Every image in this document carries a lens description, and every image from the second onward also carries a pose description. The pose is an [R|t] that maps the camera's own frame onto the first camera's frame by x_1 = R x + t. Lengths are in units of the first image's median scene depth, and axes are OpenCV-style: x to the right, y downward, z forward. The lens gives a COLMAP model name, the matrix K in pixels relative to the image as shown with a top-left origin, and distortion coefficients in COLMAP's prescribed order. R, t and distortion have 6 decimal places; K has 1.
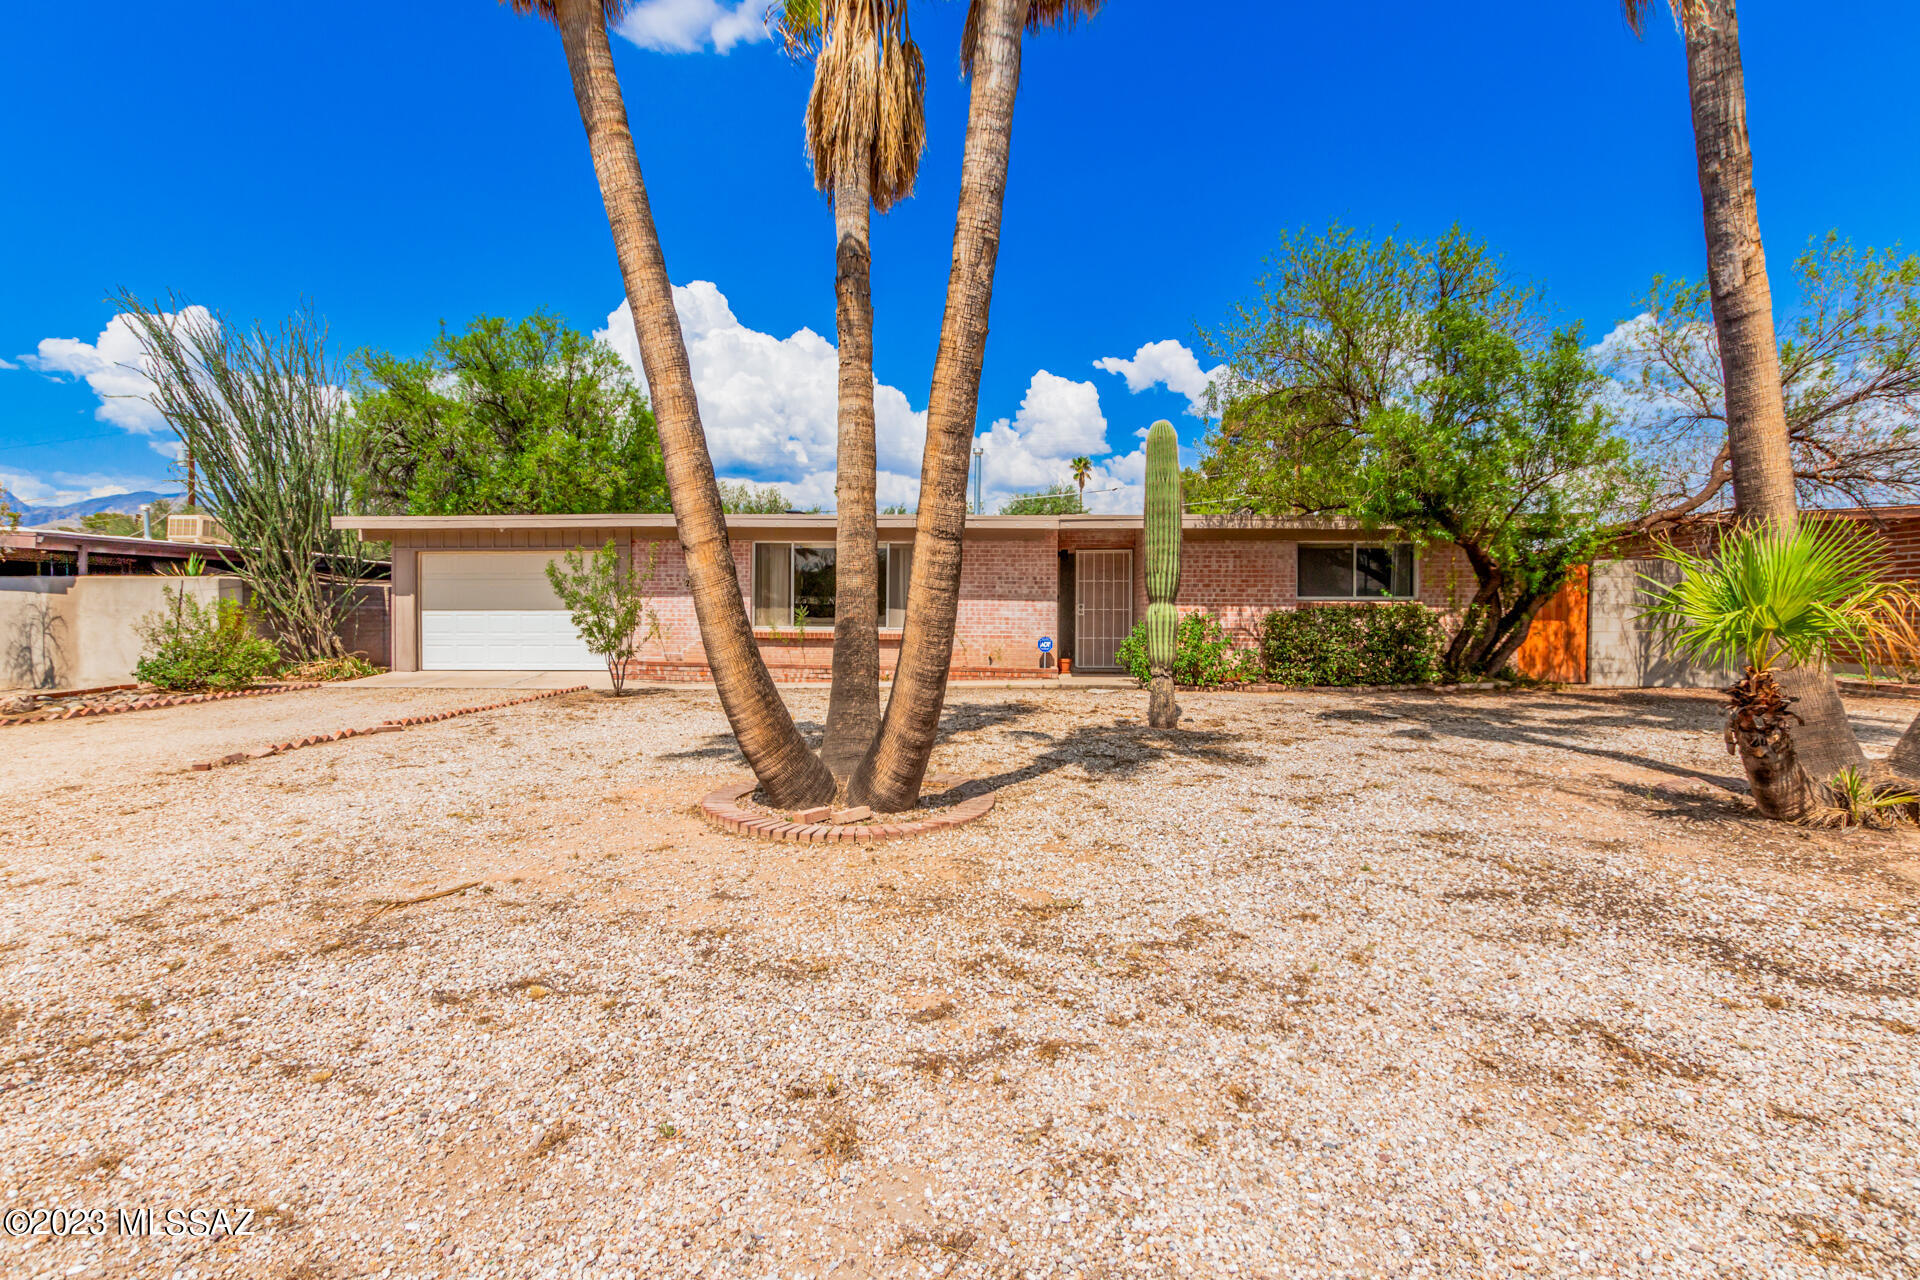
lens RADIAL K [[900.1, 0, 958.7], [0, 900.1, 635.2], [0, 0, 1]] dist [-0.002557, -0.000037]
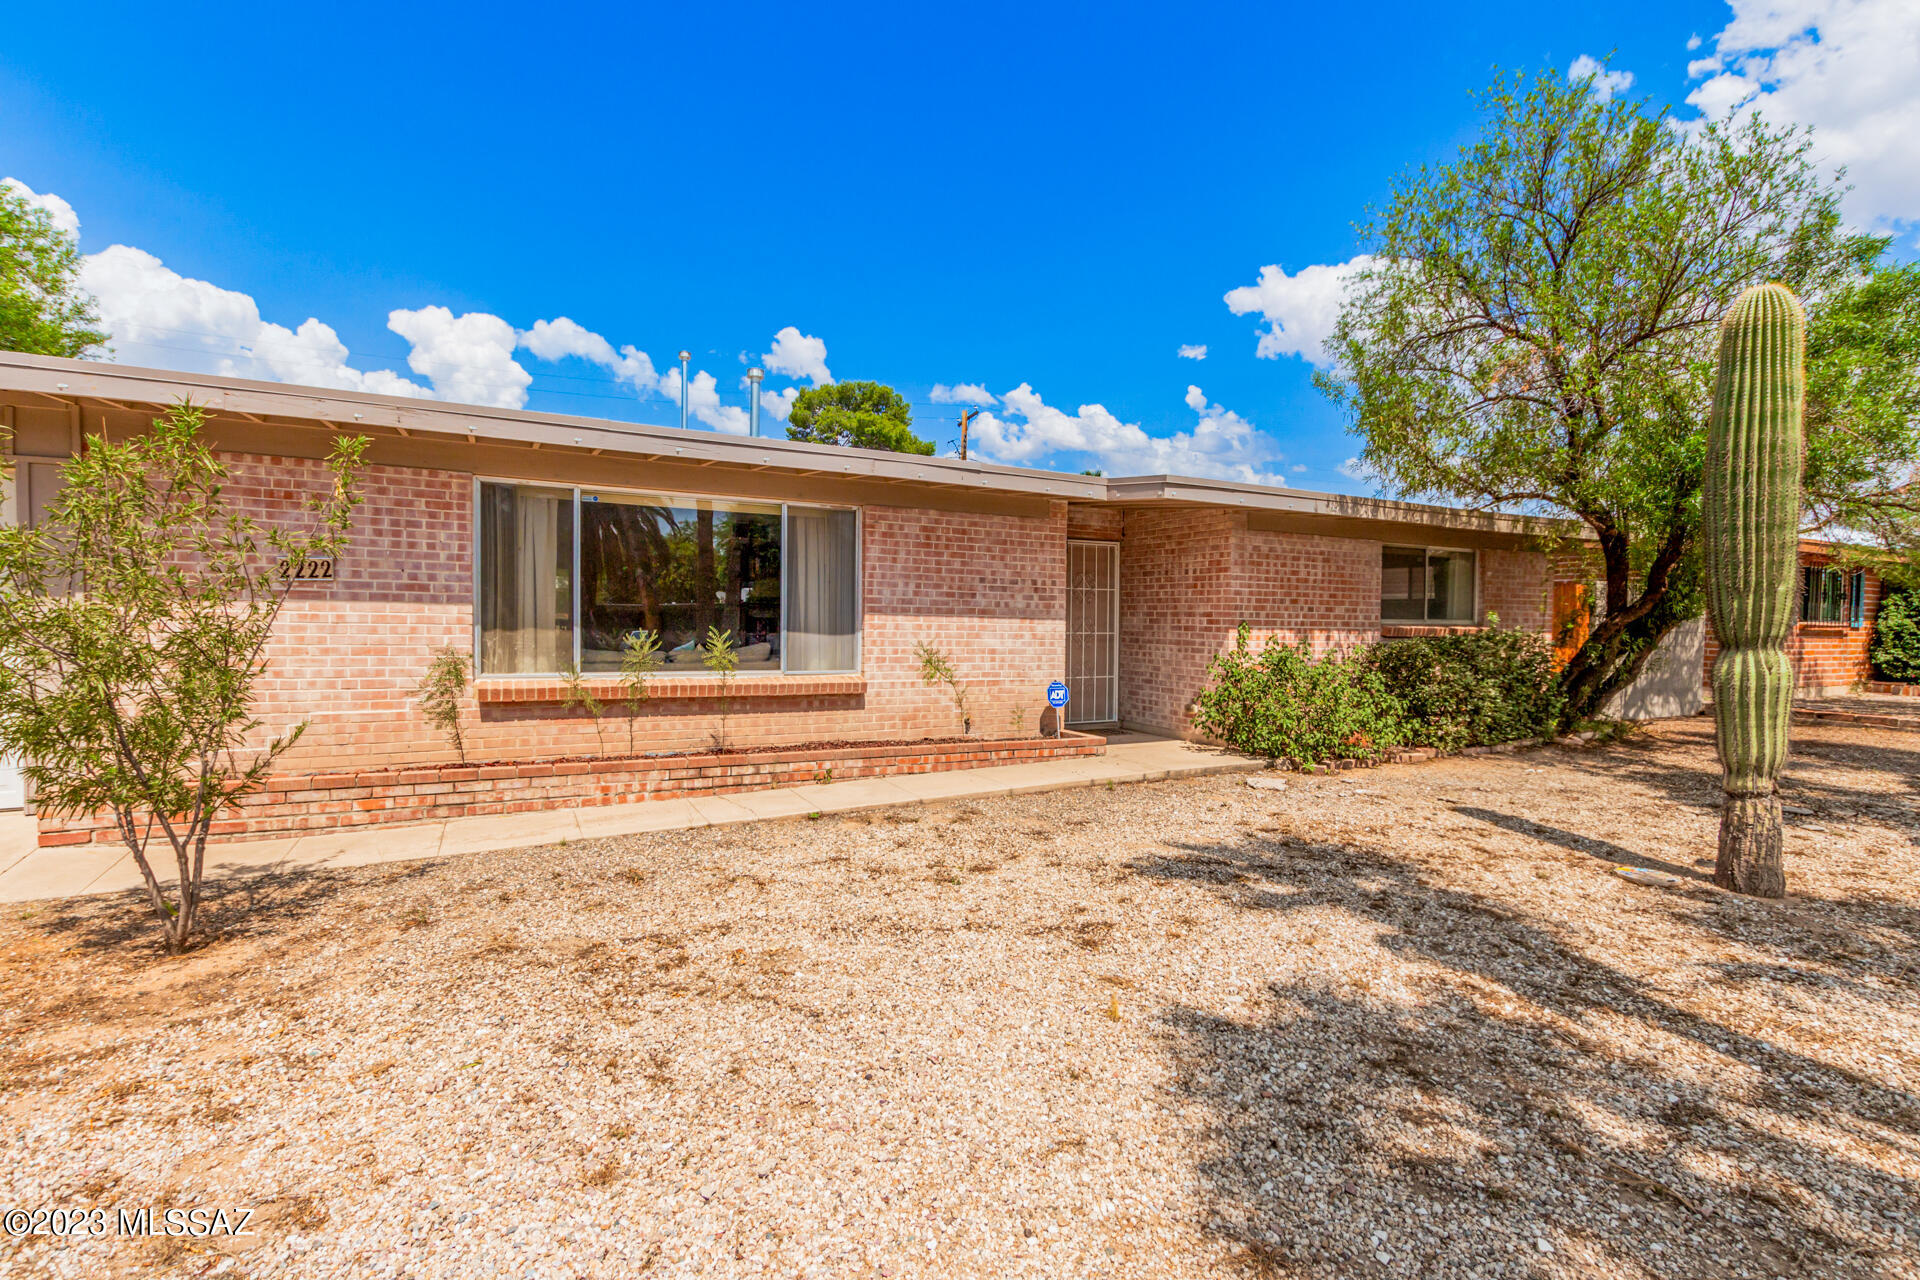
lens RADIAL K [[900.1, 0, 961.6], [0, 900.1, 637.5], [0, 0, 1]] dist [-0.002557, -0.000037]
pose [[0.836454, -0.007553, 0.547985, -0.279079], [0.009727, 0.999952, -0.001066, -0.026405], [-0.547951, 0.006222, 0.836487, 0.532494]]
